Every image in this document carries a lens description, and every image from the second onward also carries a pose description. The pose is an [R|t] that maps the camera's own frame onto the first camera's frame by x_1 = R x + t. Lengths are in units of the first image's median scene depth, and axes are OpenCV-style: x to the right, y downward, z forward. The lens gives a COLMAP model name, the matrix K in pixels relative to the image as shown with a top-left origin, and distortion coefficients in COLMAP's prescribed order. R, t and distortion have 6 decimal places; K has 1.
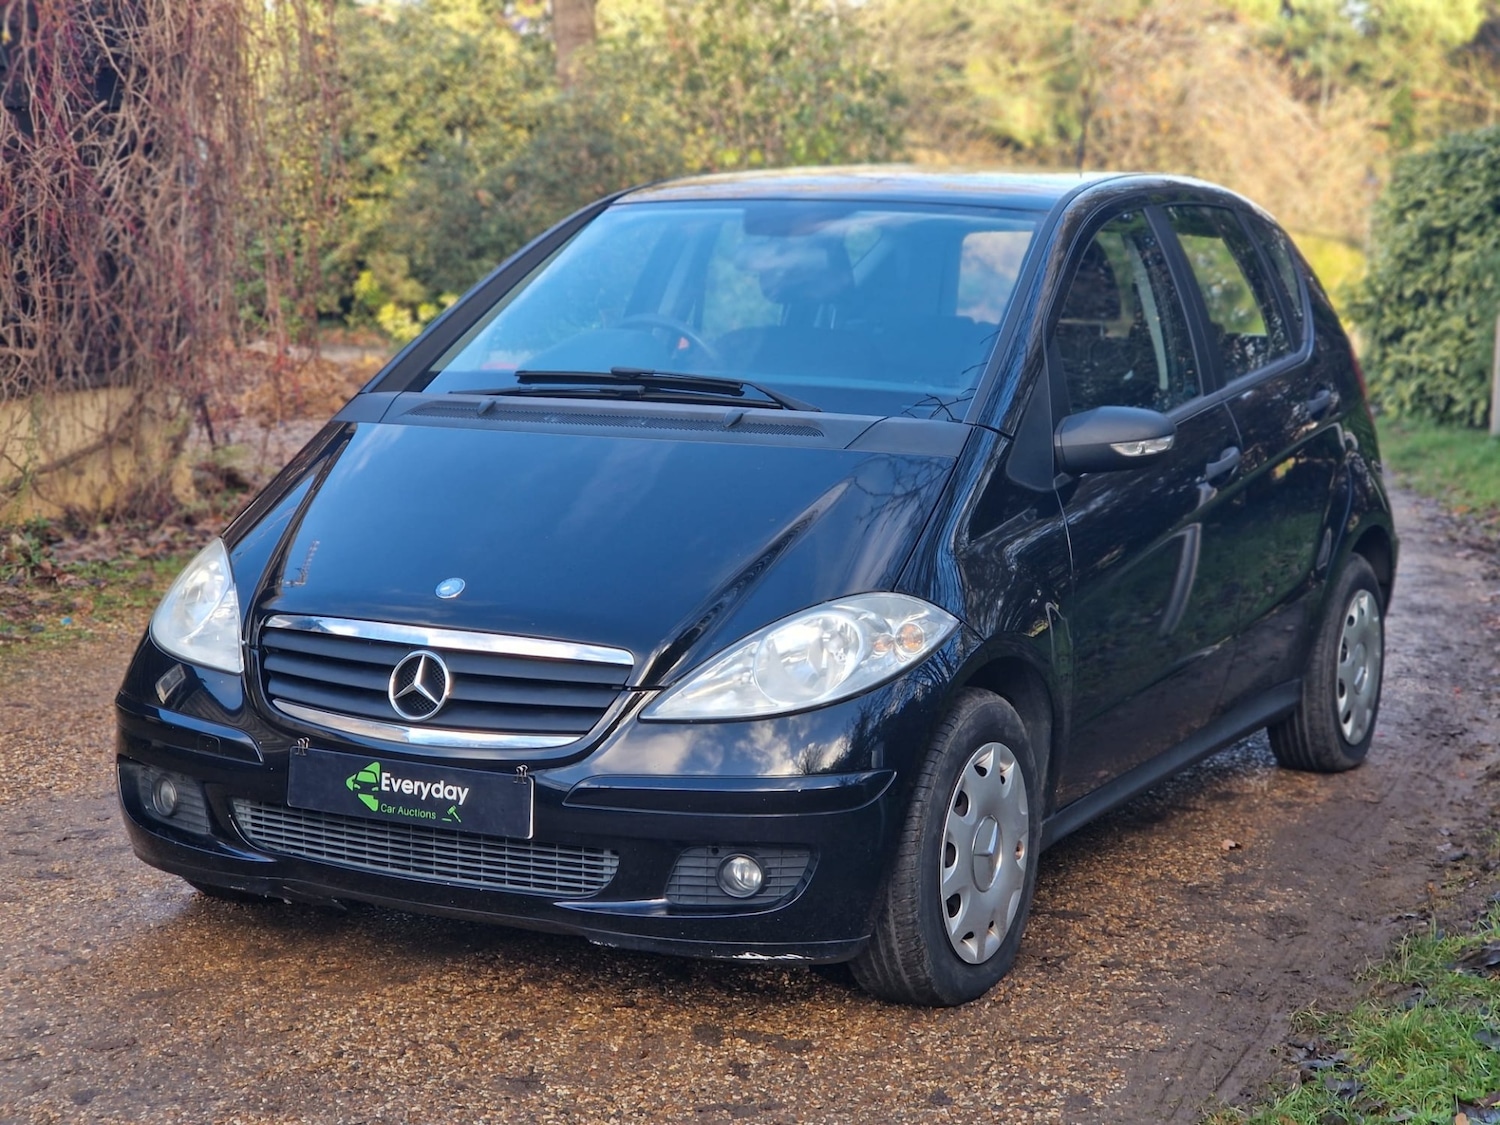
lens RADIAL K [[2799.8, 0, 785.6], [0, 2799.8, 553.4], [0, 0, 1]] dist [0.022397, 0.319017]
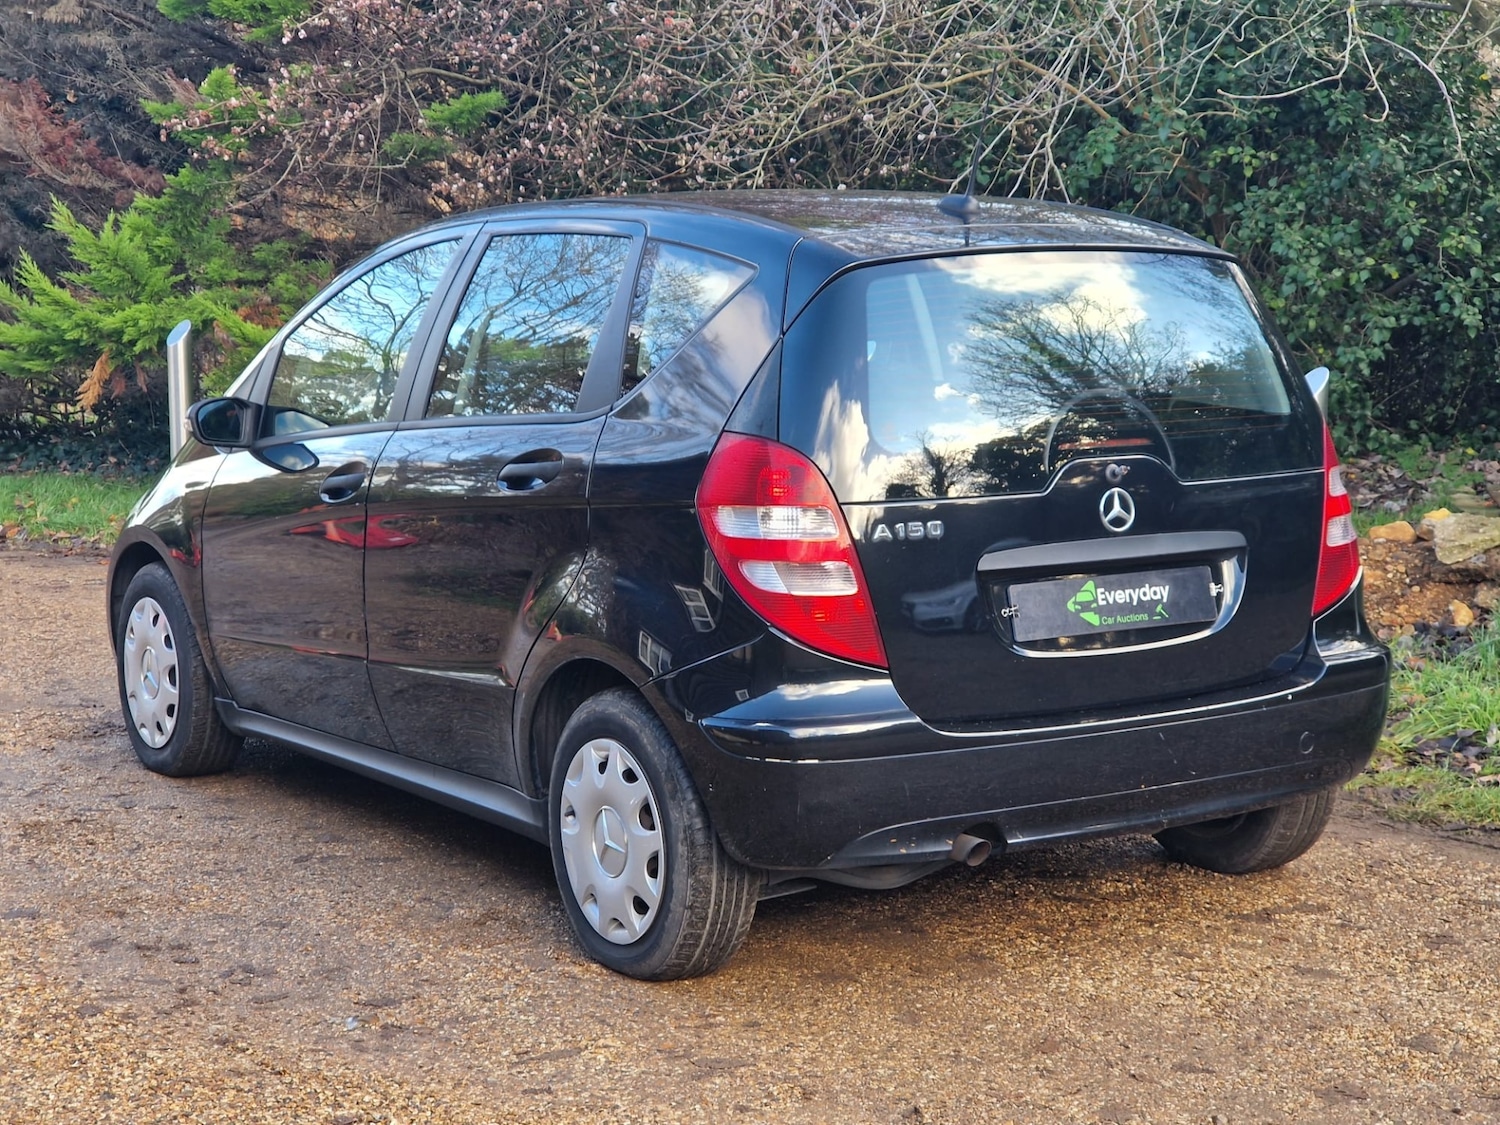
lens RADIAL K [[2804.9, 0, 750.0], [0, 2804.9, 562.5], [0, 0, 1]] dist [0.011473, 0.376768]
pose [[0.588092, -0.126644, 0.798817, -1.008859], [0.128637, 0.989739, 0.062210, -0.074306], [-0.798499, 0.066172, 0.598349, 0.413772]]
